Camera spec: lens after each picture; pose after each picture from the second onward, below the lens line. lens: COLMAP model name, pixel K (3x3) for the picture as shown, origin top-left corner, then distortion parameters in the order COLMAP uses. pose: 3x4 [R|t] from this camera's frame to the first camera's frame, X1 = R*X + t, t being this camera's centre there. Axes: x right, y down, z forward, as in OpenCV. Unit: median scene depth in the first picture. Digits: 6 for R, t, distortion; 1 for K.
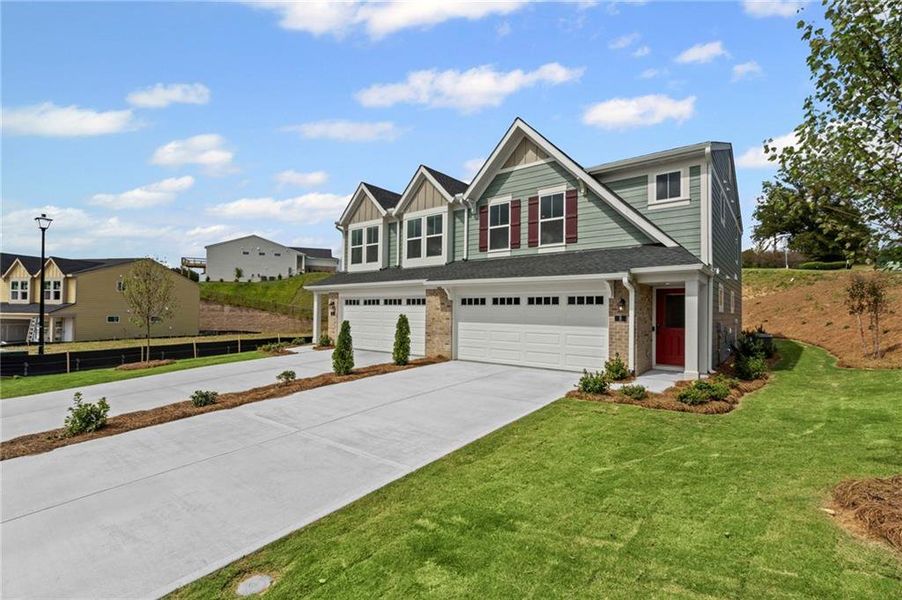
lens RADIAL K [[412.9, 0, 447.5], [0, 412.9, 303.1], [0, 0, 1]] dist [0.000560, 0.000282]
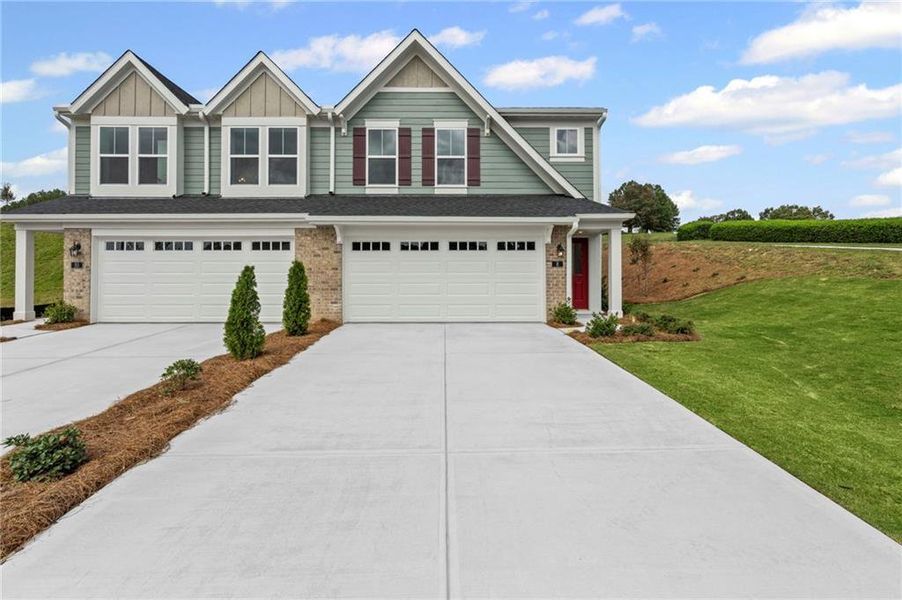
lens RADIAL K [[432.2, 0, 446.6], [0, 432.2, 271.4], [0, 0, 1]] dist [-0.000965, 0.000534]
pose [[0.773565, -0.002910, 0.633711, -0.329157], [-0.004857, 0.999933, 0.010520, 0.033199], [-0.633699, -0.011216, 0.773499, 0.263875]]
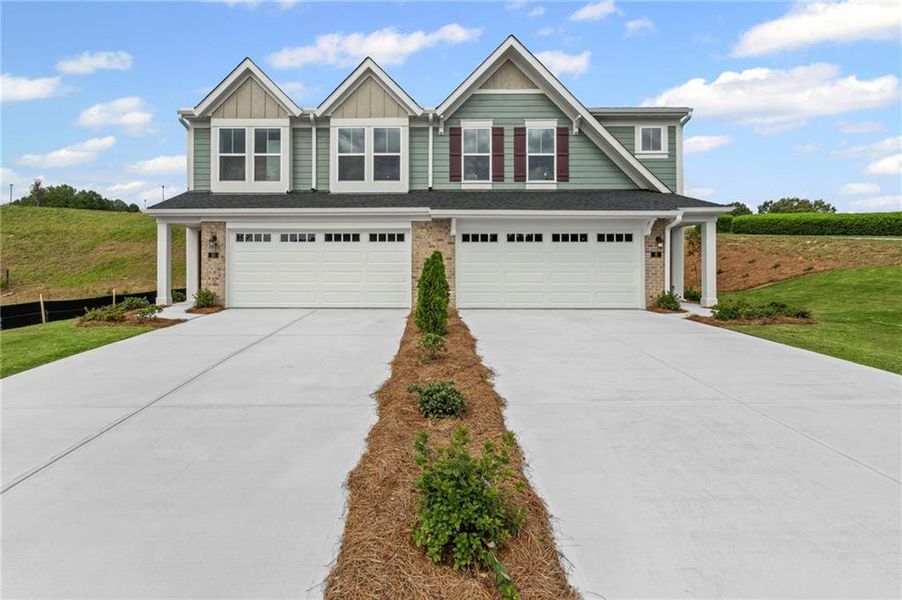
lens RADIAL K [[426.5, 0, 425.2], [0, 426.5, 266.1], [0, 0, 1]] dist [-0.003040, 0.000497]
pose [[0.788088, -0.004373, 0.615547, -0.534361], [-0.005993, 0.999873, 0.014775, 0.039704], [-0.615534, -0.015333, 0.787961, 0.363735]]
